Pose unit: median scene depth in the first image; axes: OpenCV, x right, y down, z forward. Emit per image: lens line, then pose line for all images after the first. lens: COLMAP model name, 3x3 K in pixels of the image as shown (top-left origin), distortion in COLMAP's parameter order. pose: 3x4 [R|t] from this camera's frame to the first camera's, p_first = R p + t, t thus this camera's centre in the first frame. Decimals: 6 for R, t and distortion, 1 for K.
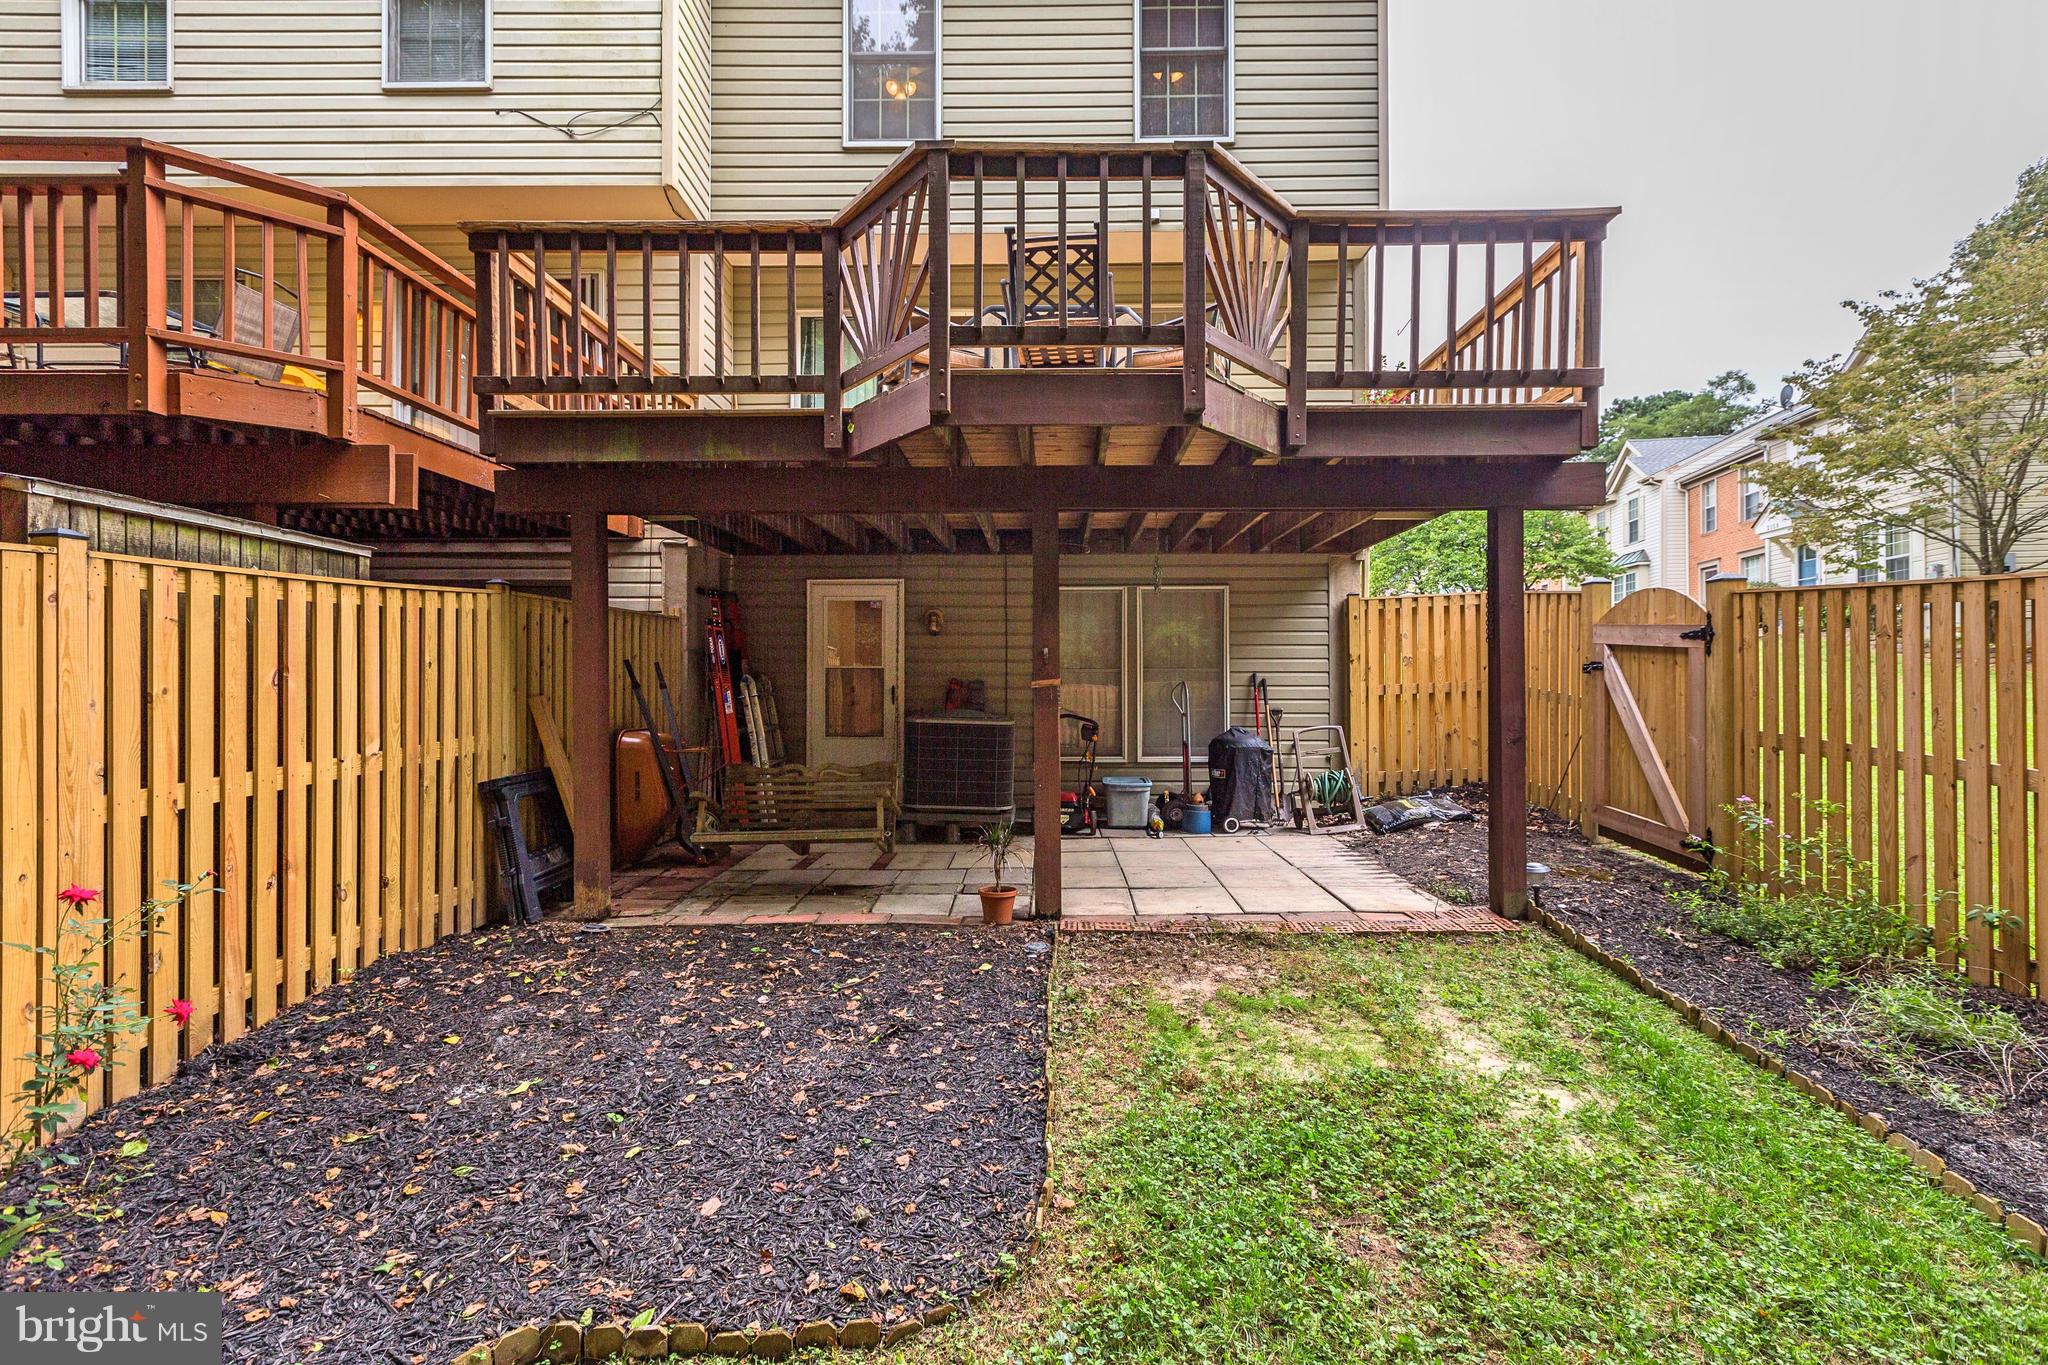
lens RADIAL K [[906.6, 0, 1027.2], [0, 906.6, 673.2], [0, 0, 1]] dist [0.005305, -0.000898]
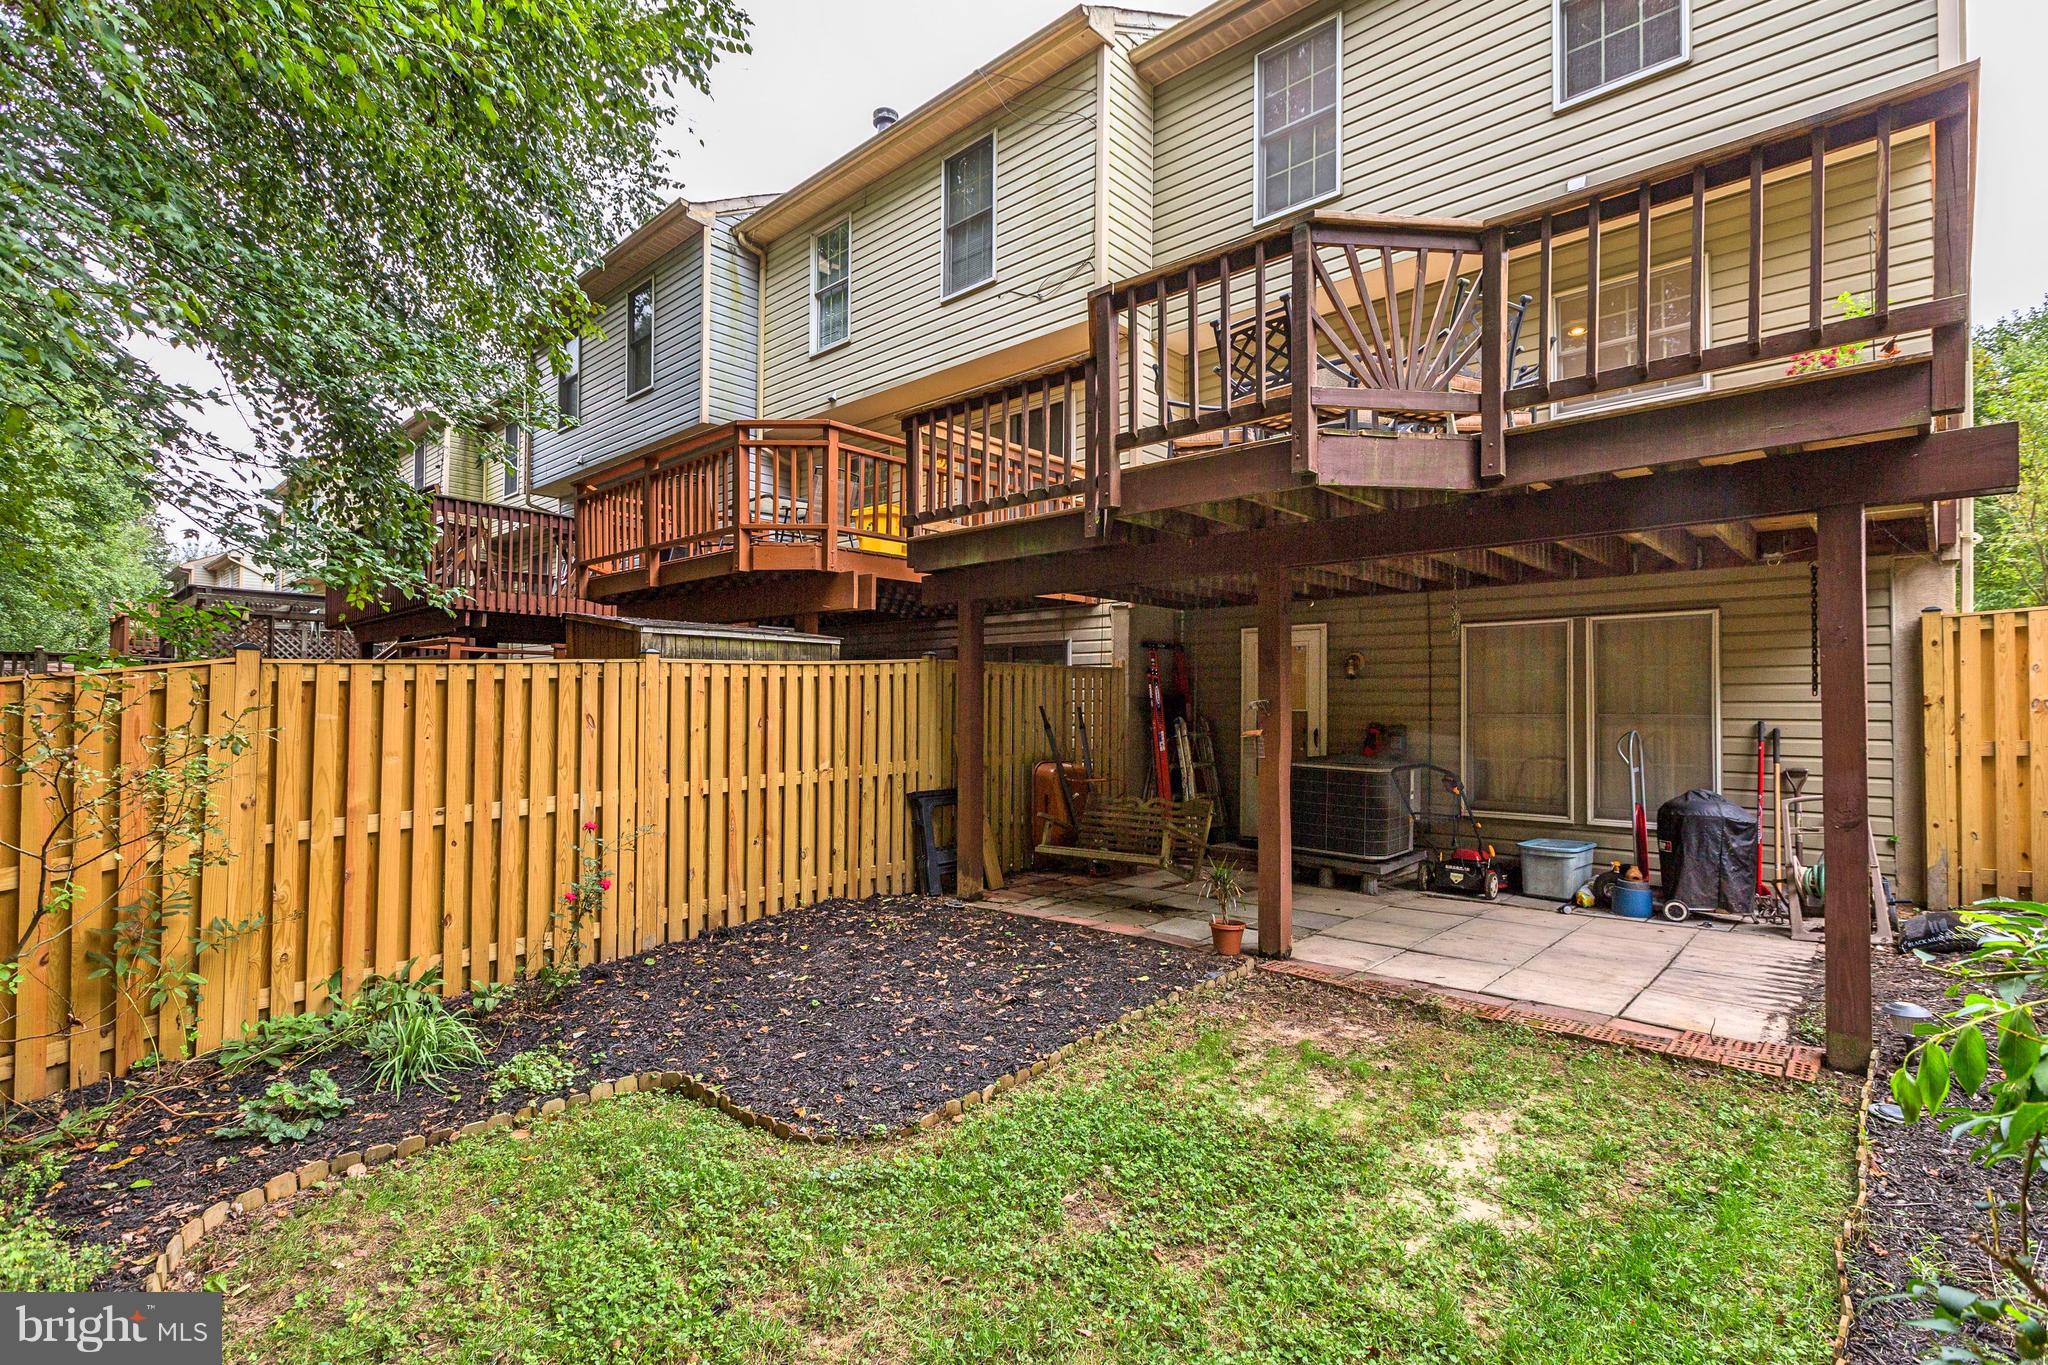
lens RADIAL K [[958.8, 0, 1057.5], [0, 958.8, 687.4], [0, 0, 1]] dist [-0.002137, 0.010581]
pose [[0.752725, -0.009592, -0.658265, 0.634220], [-0.002057, 0.999855, -0.016921, -0.025271], [0.658332, 0.014091, 0.752596, 0.000642]]
